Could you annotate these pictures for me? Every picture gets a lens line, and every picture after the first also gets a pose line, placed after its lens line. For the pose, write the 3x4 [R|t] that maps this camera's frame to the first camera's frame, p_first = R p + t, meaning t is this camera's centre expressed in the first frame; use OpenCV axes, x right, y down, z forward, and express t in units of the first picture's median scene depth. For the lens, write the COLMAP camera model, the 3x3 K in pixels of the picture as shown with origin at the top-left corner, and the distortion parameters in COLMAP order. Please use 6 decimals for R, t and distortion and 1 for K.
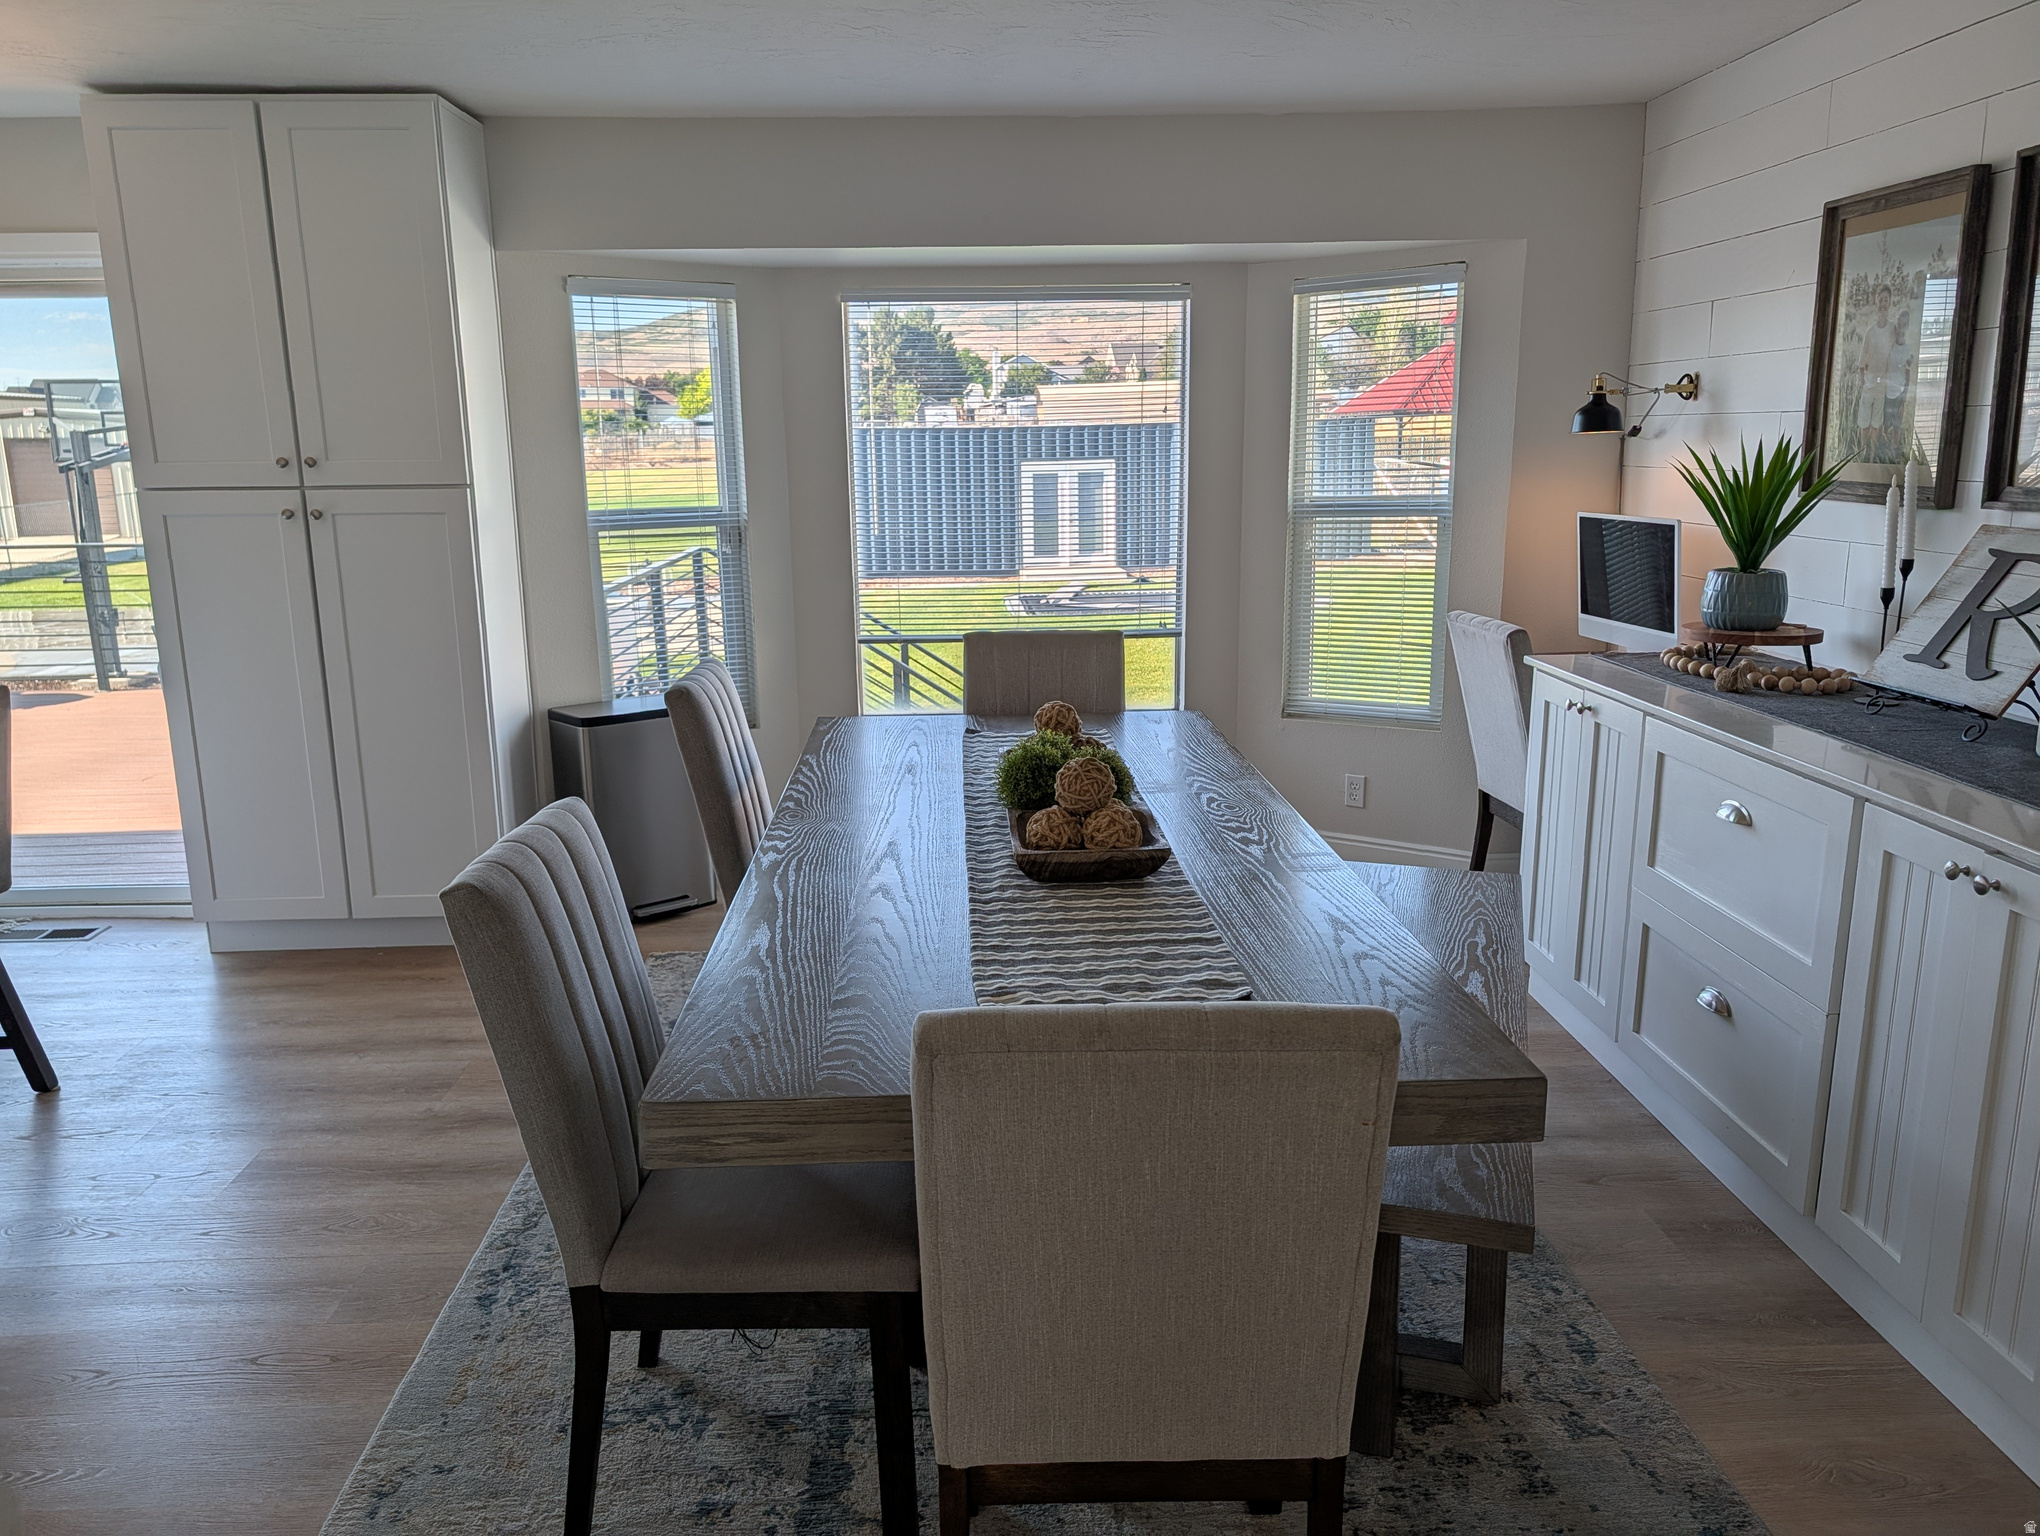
lens RADIAL K [[1481.3, 0, 1021.9], [0, 1481.3, 783.4], [0, 0, 1]] dist [0.008404, -0.004654]
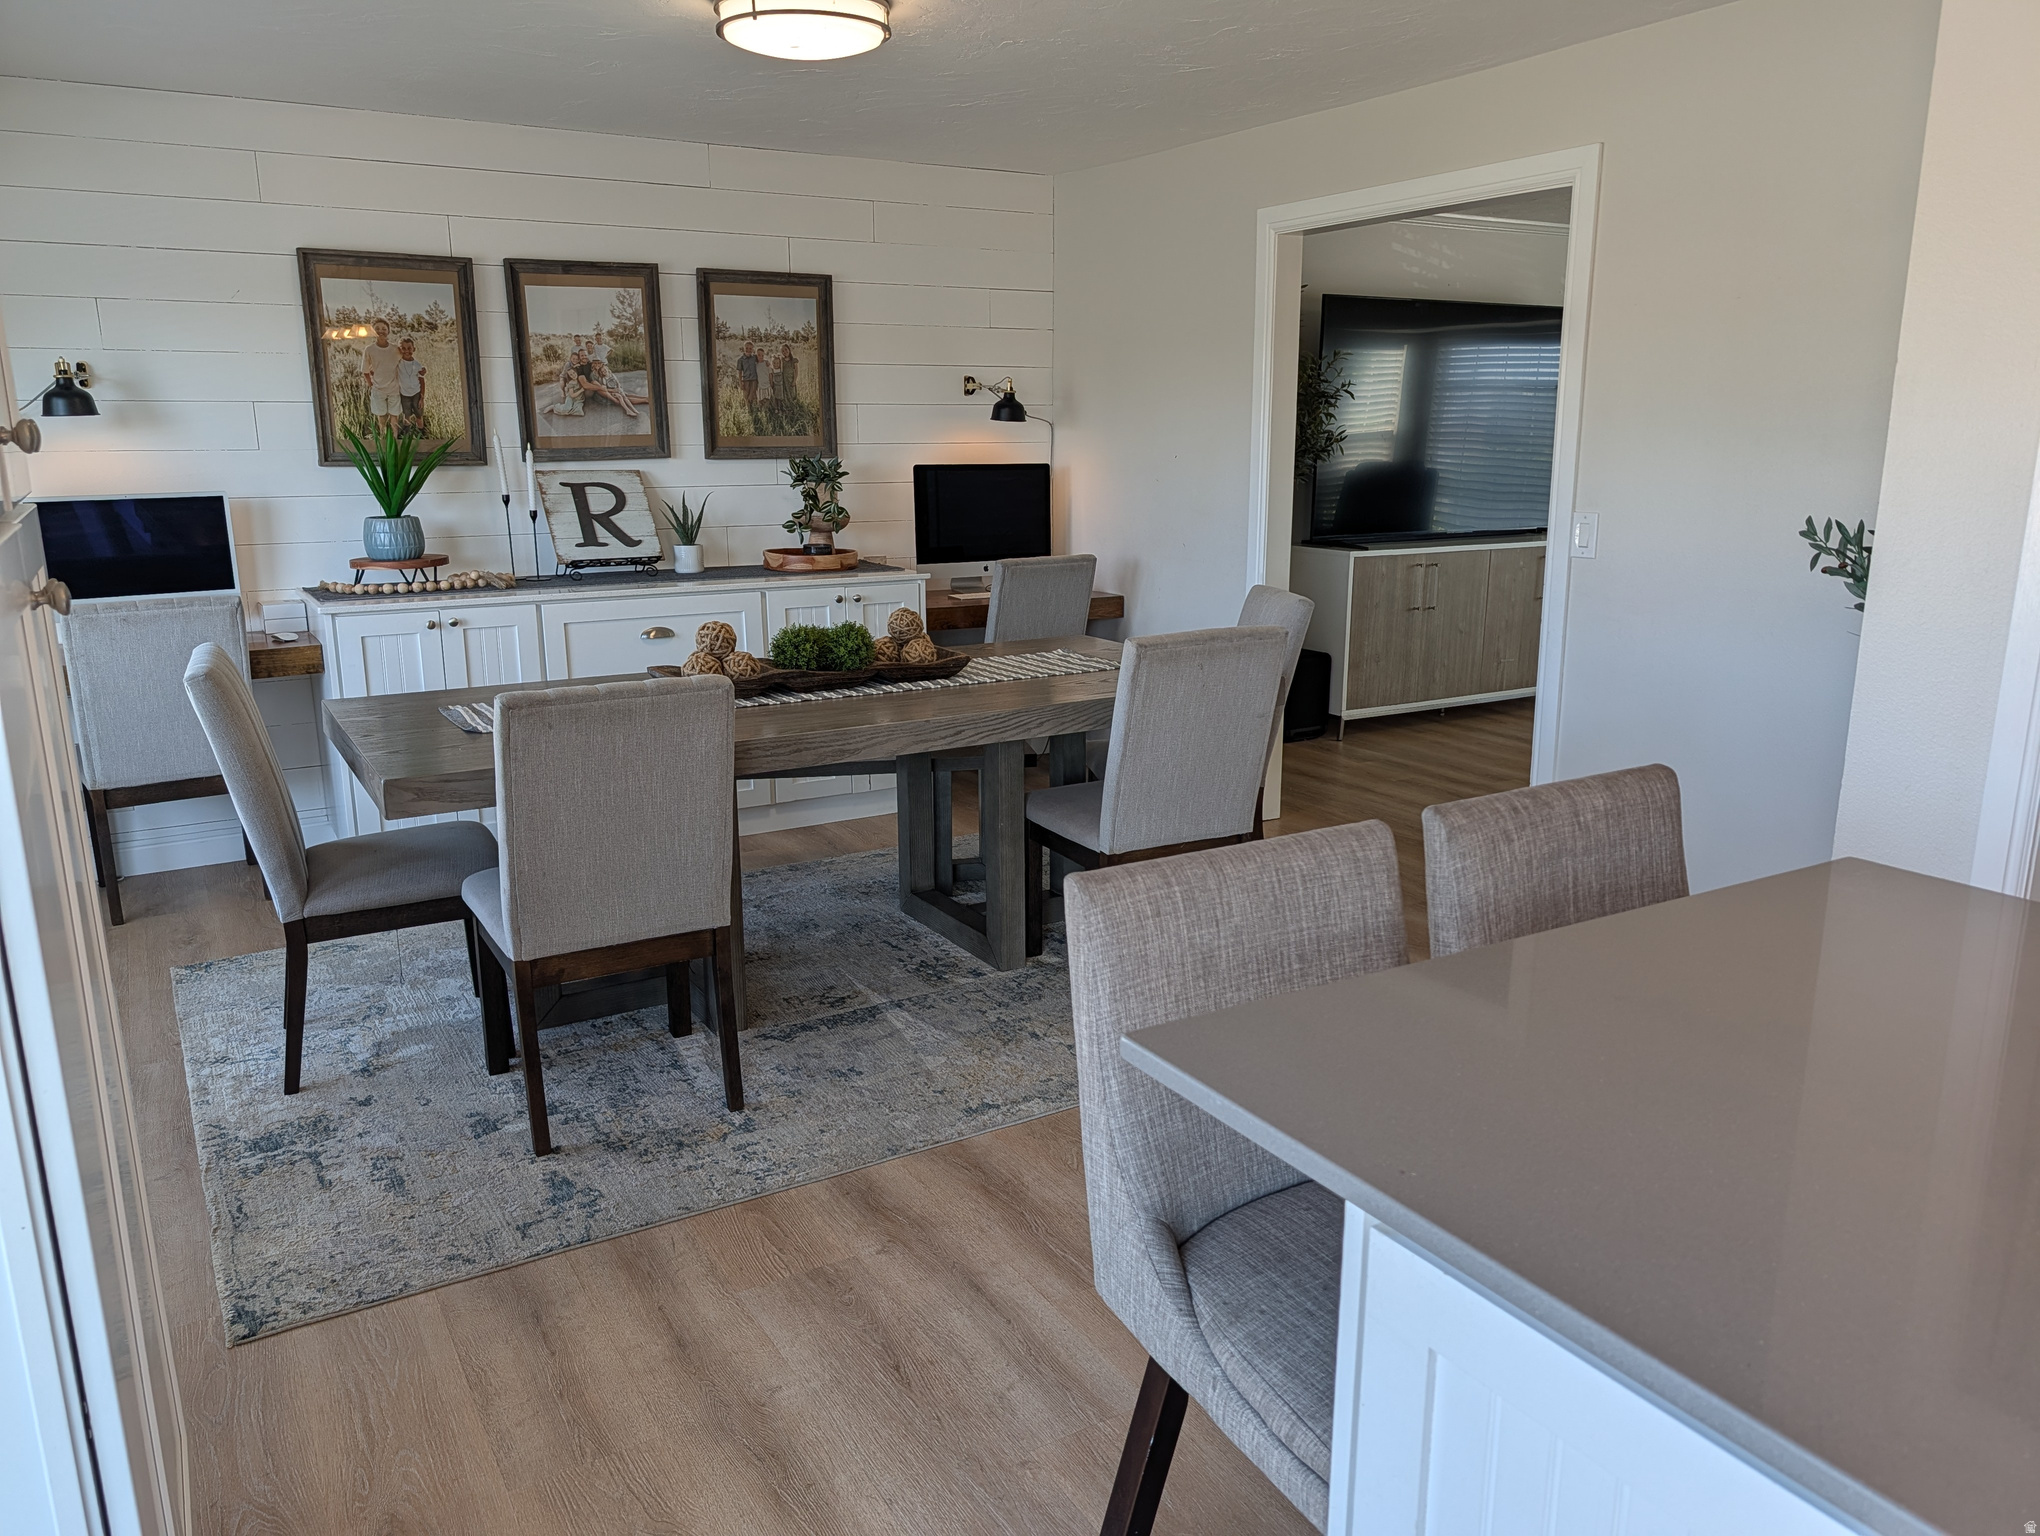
lens RADIAL K [[1482.7, 0, 1025.5], [0, 1482.7, 791.7], [0, 0, 1]] dist [0.076959, -0.170191]
pose [[-0.477150, -0.198298, 0.856157, -1.063631], [0.207030, 0.921429, 0.328797, -0.249000], [-0.854088, 0.334136, -0.398607, 1.163447]]
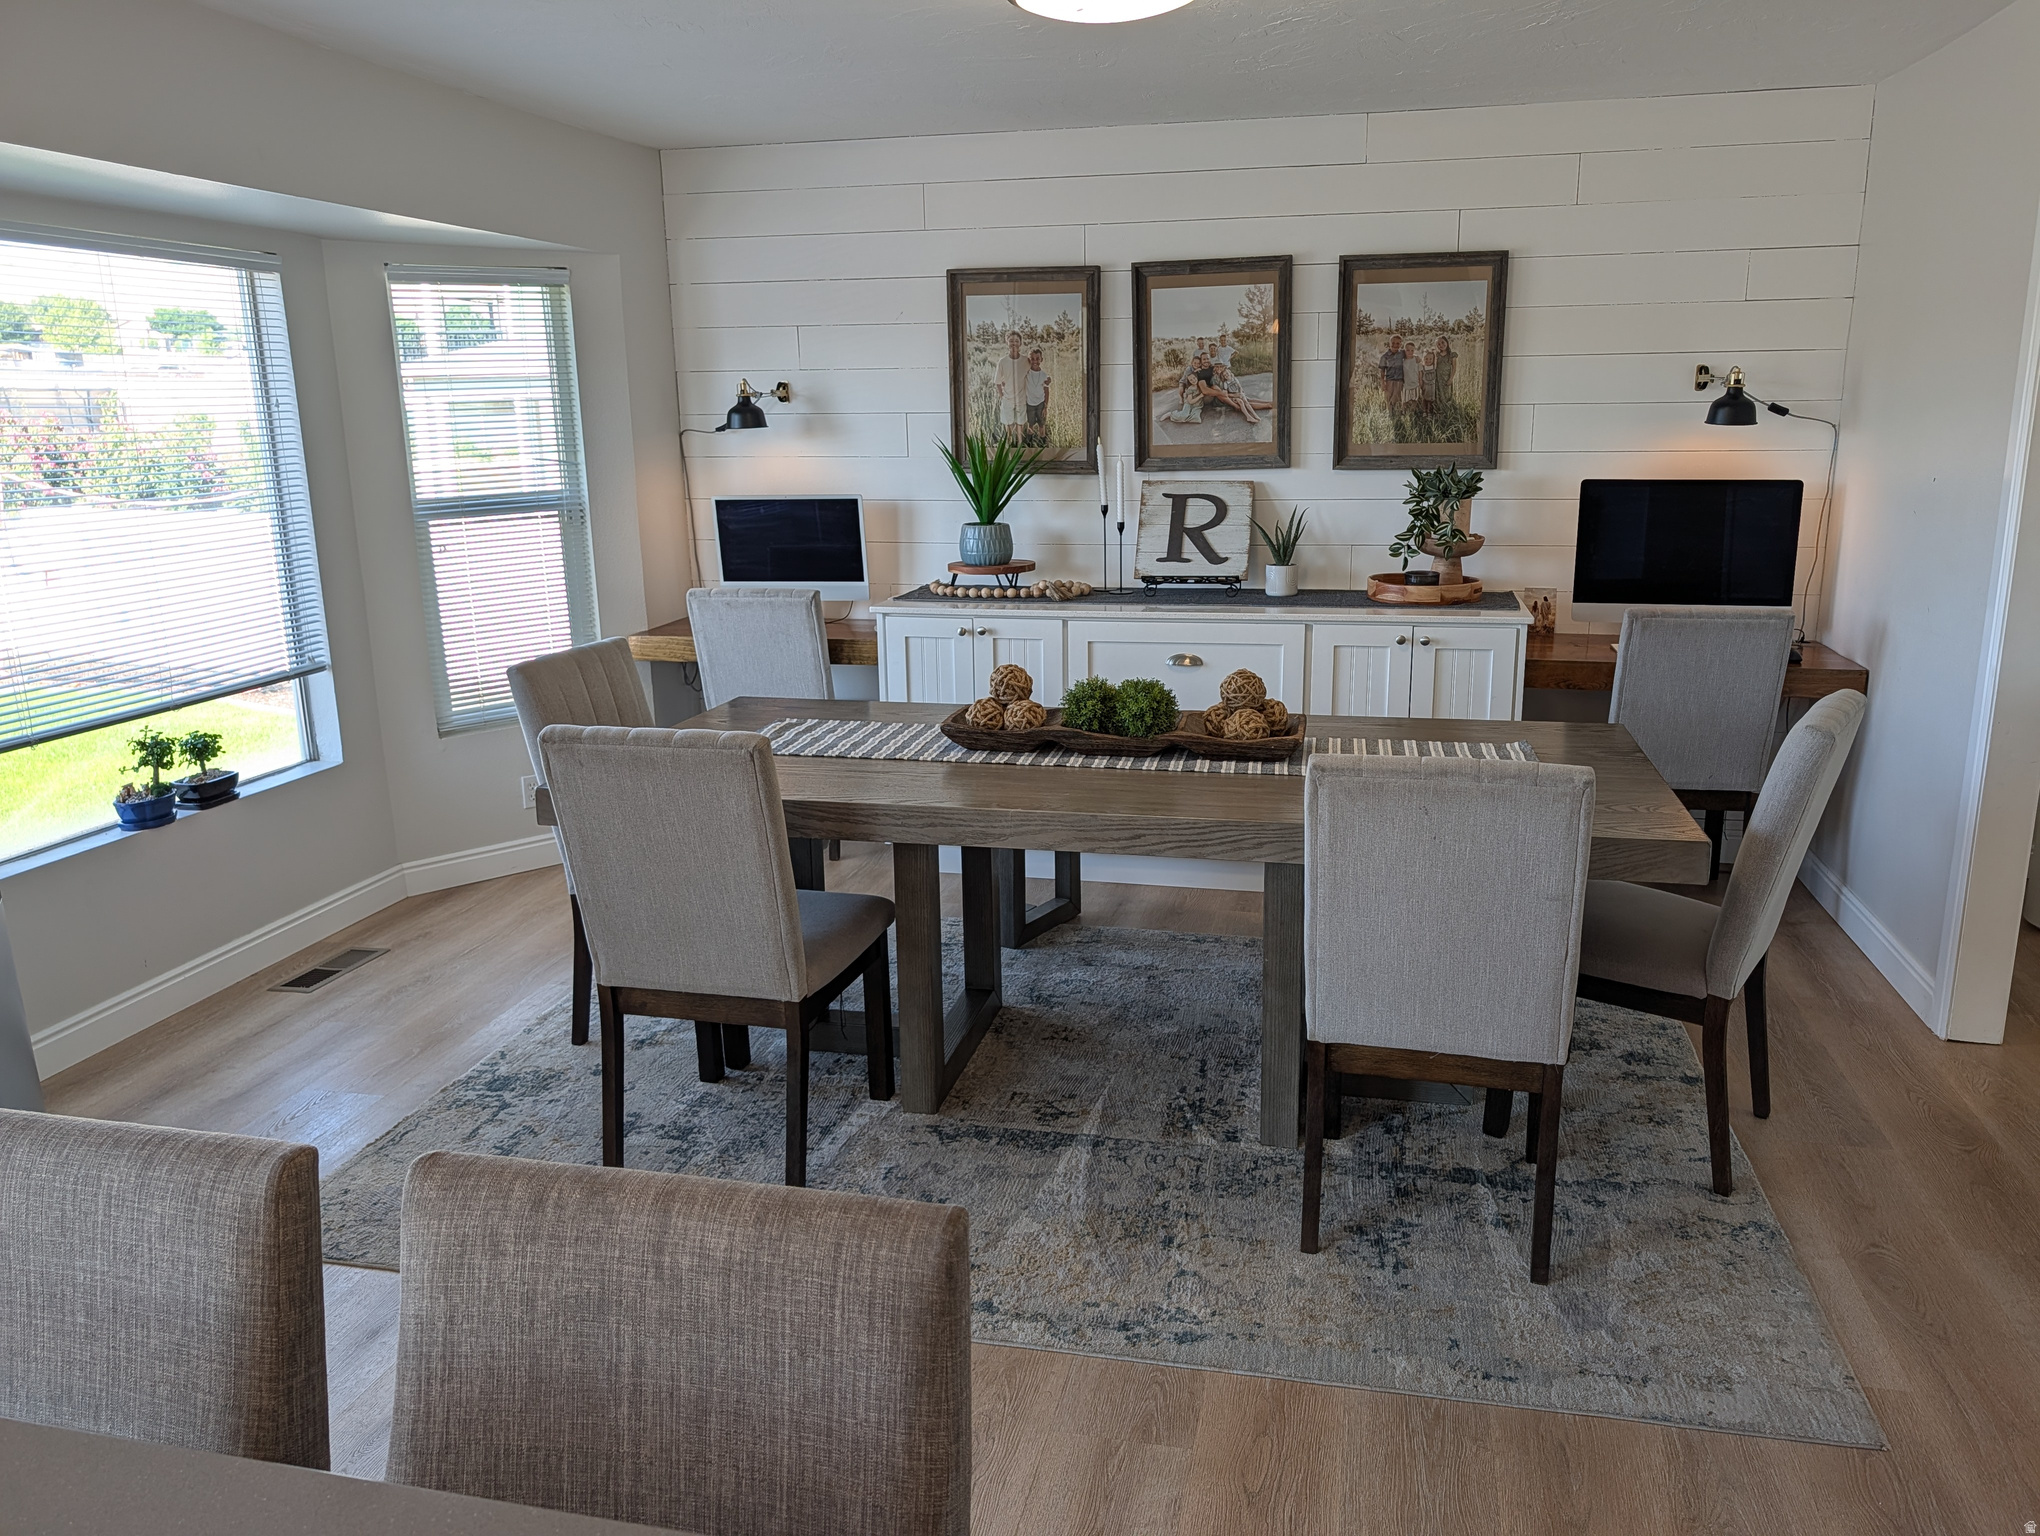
lens RADIAL K [[1481.5, 0, 1053.9], [0, 1481.5, 783.0], [0, 0, 1]] dist [0.000790, -0.004528]
pose [[0.260557, -0.228172, 0.938109, -0.920188], [0.227398, 0.958839, 0.170055, -0.134210], [-0.938296, 0.169015, 0.301718, 0.559376]]
